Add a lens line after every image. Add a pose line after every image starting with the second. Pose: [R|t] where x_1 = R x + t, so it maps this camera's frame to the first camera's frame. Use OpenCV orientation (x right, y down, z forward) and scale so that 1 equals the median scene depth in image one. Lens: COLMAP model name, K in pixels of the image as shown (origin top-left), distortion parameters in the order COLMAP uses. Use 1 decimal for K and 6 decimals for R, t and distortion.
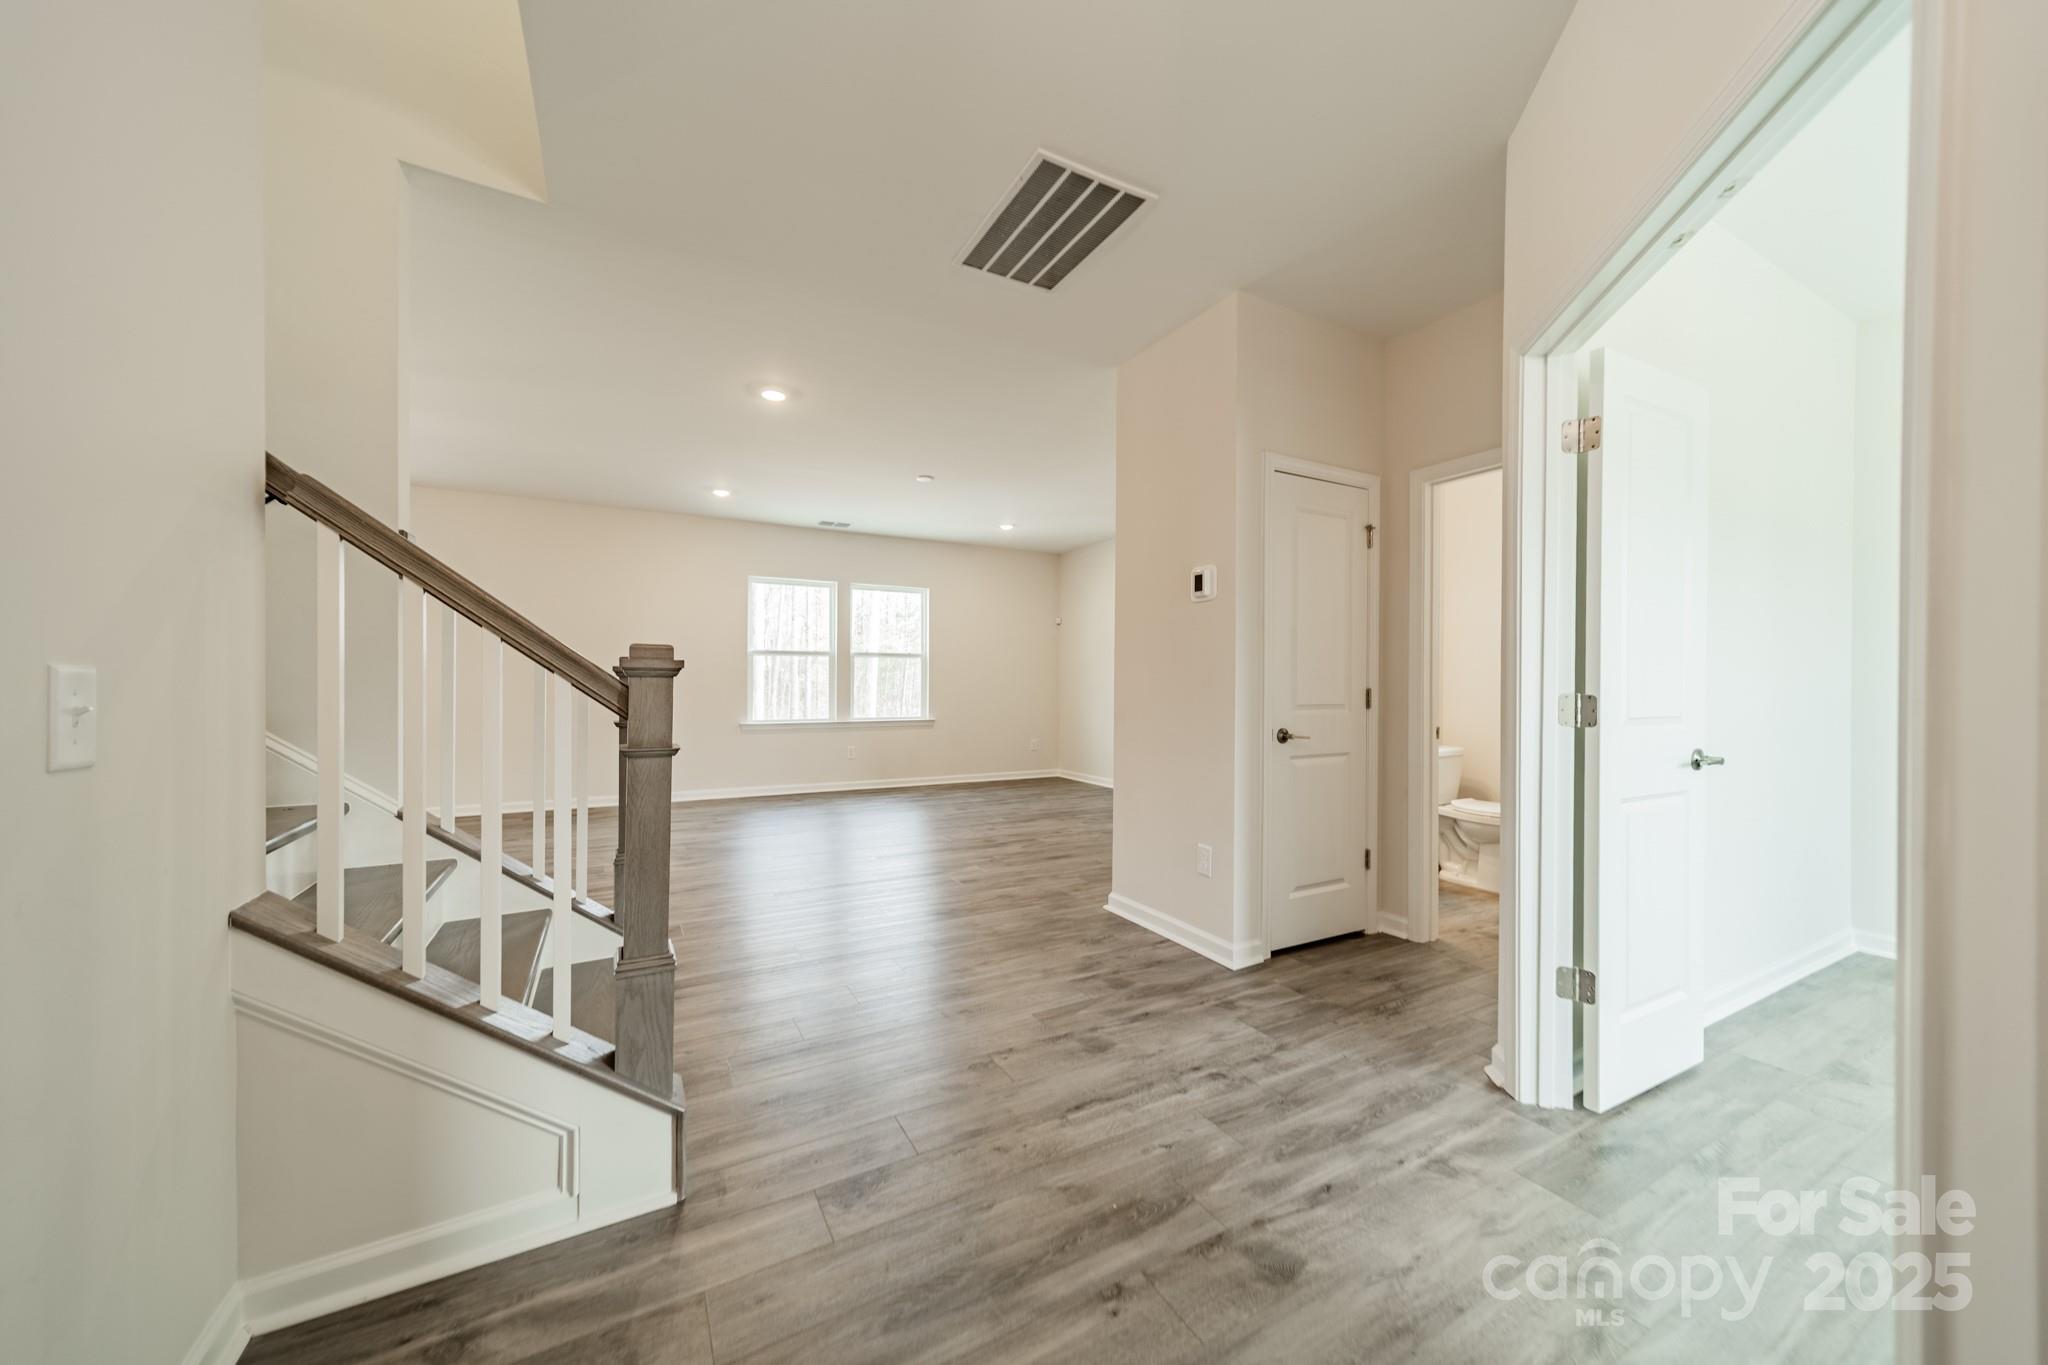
lens RADIAL K [[735.4, 0, 1021.9], [0, 735.4, 678.9], [0, 0, 1]] dist [0.007743, 0.000116]
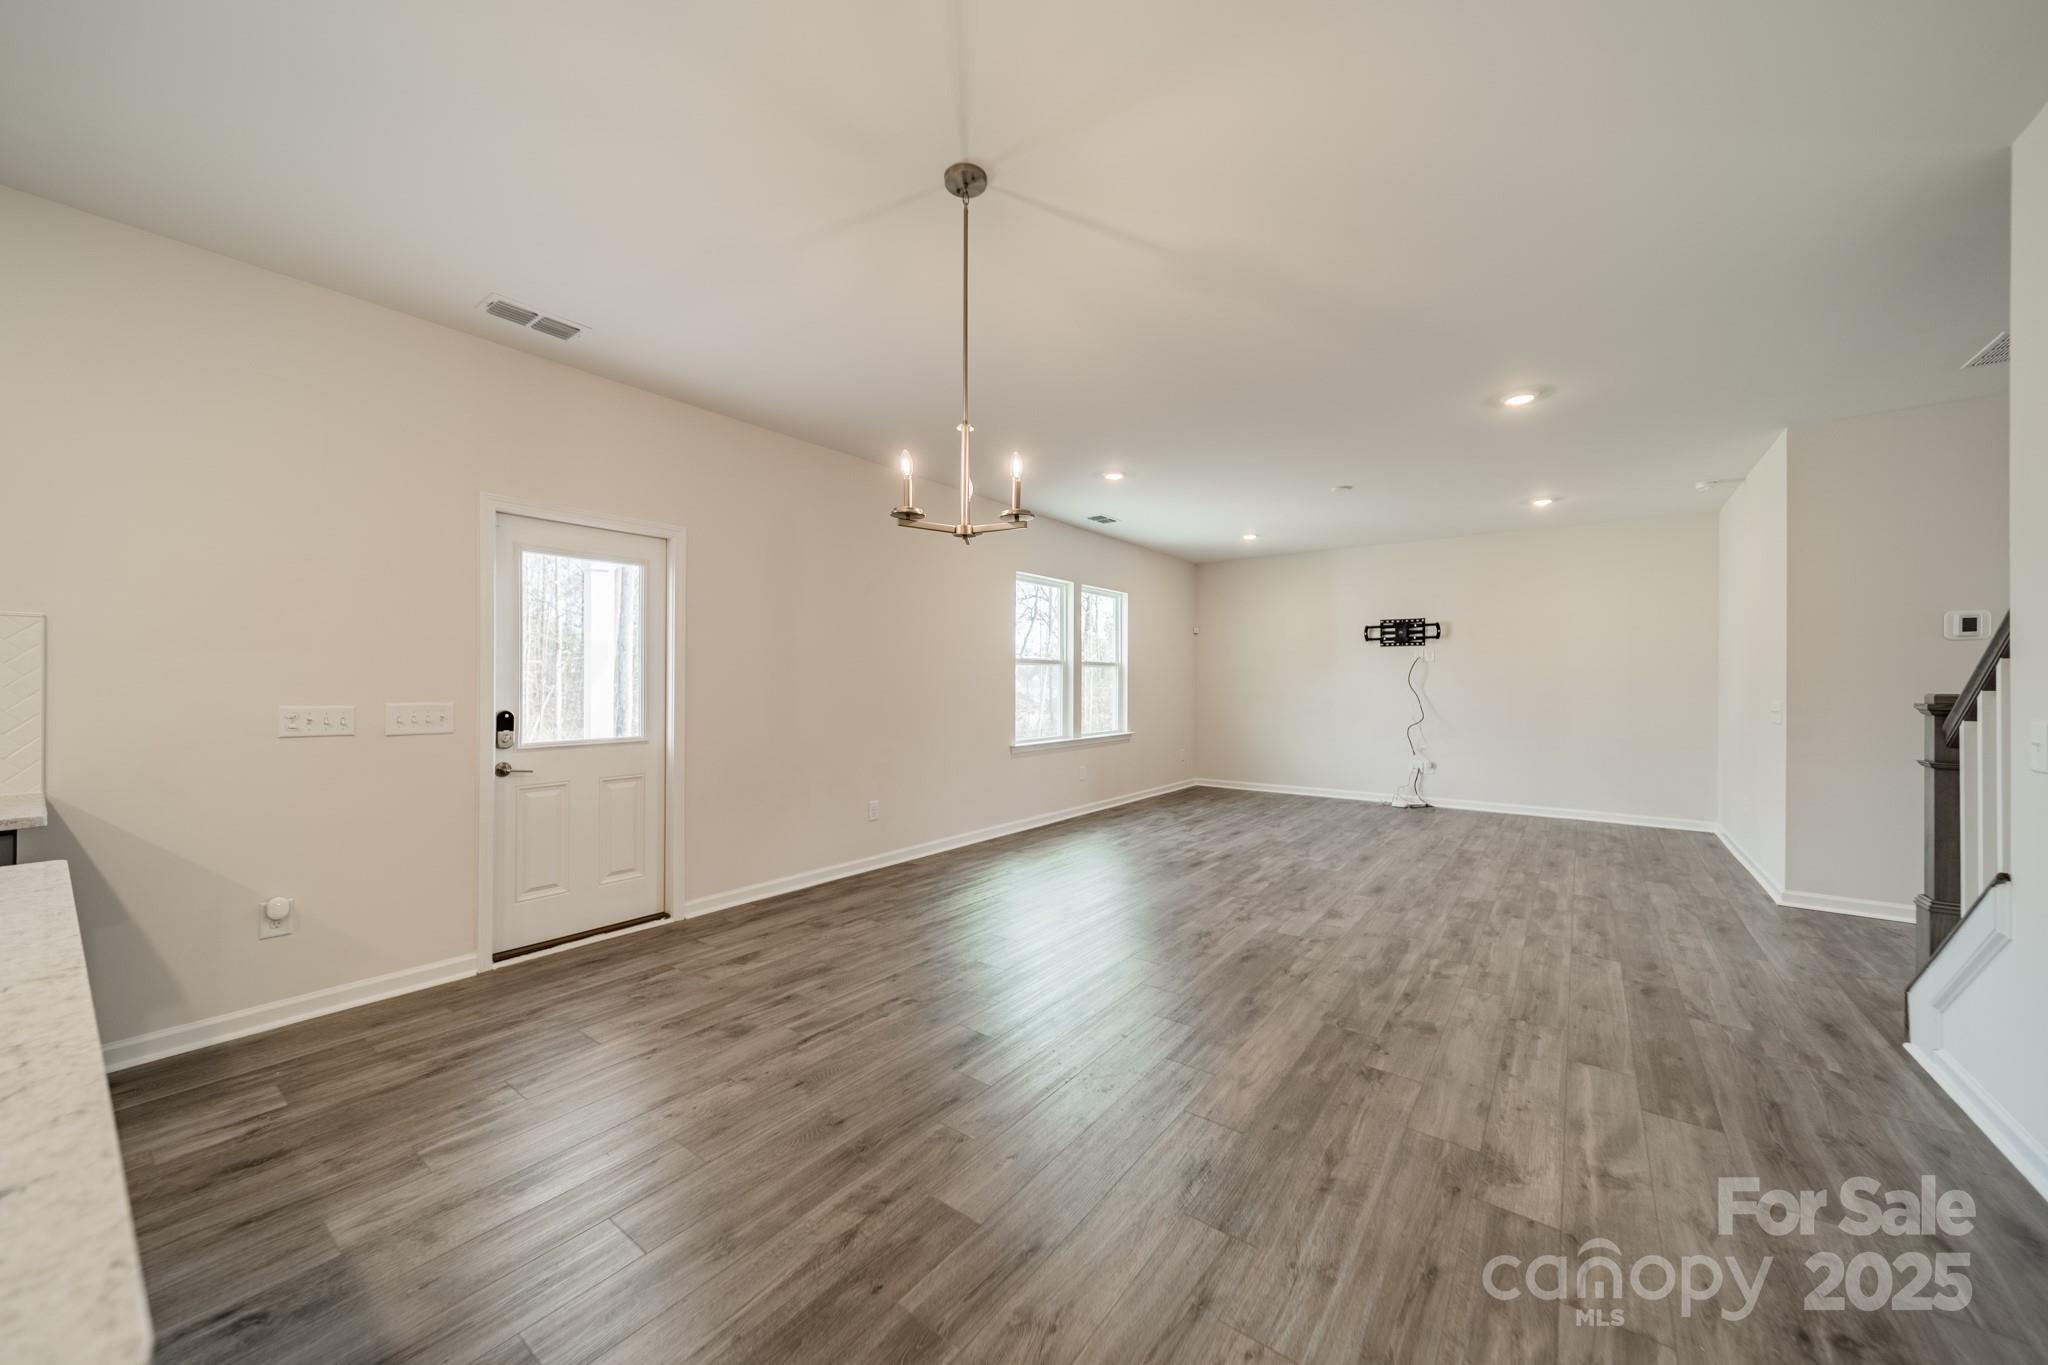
lens RADIAL K [[735.4, 0, 1030.3], [0, 735.4, 677.3], [0, 0, 1]] dist [0.007743, 0.000116]
pose [[0.908502, 0.004248, 0.417858, -0.665357], [-0.002731, 0.999987, -0.004228, -0.012751], [-0.417871, 0.002700, 0.908502, 0.216447]]
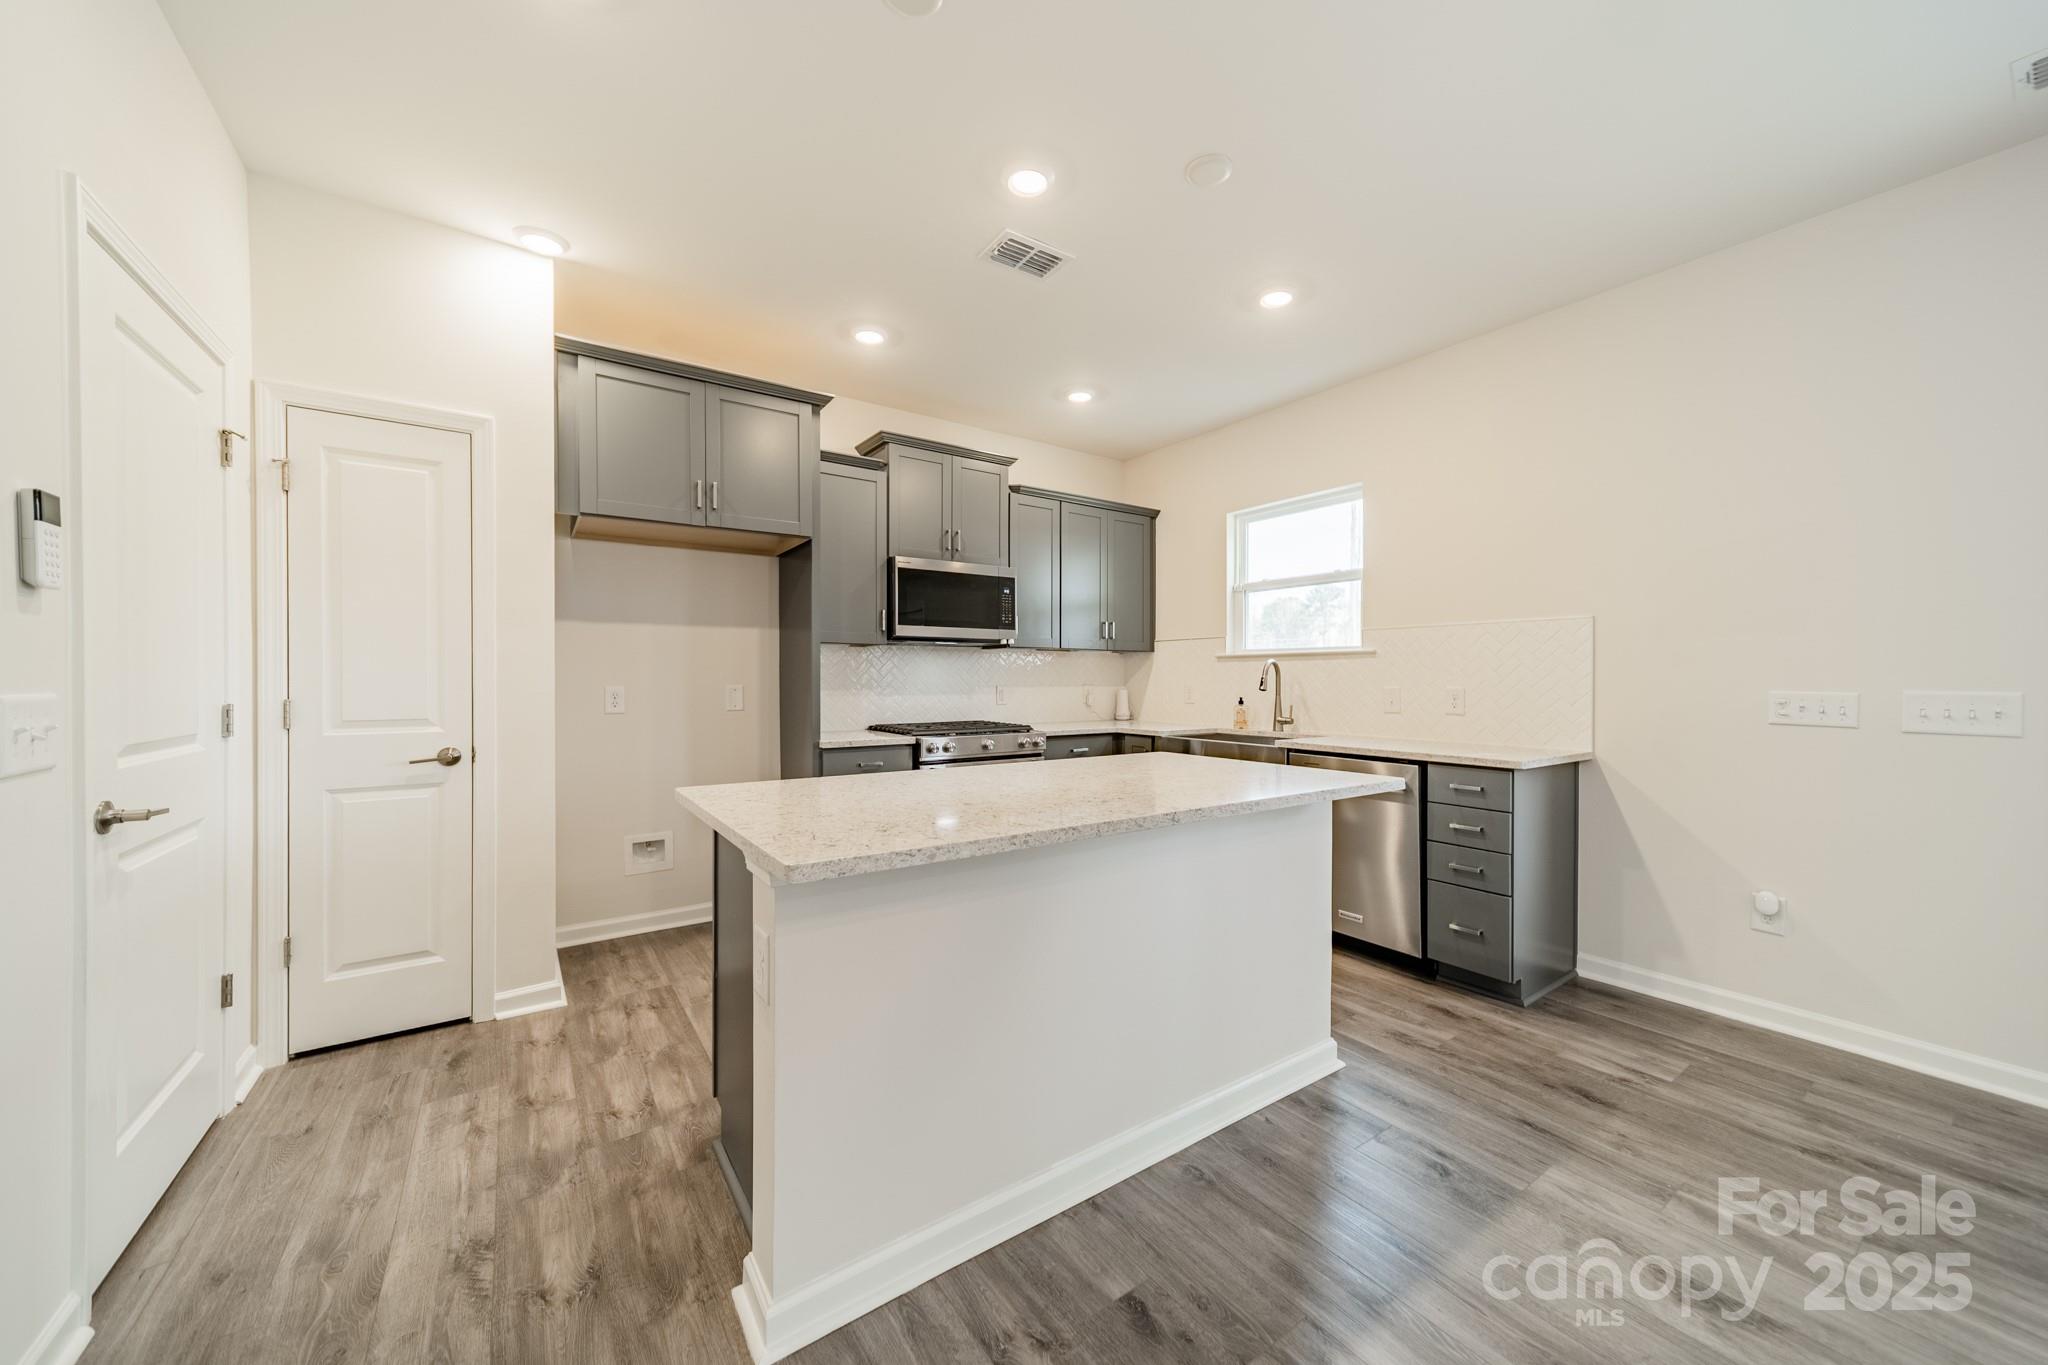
lens RADIAL K [[735.4, 0, 1031.1], [0, 735.4, 685.8], [0, 0, 1]] dist [0.007743, 0.000116]
pose [[0.112868, 0.009121, -0.993568, -0.551094], [-0.000964, 0.999958, 0.009070, -0.004704], [0.993610, -0.000066, 0.112872, 0.315052]]
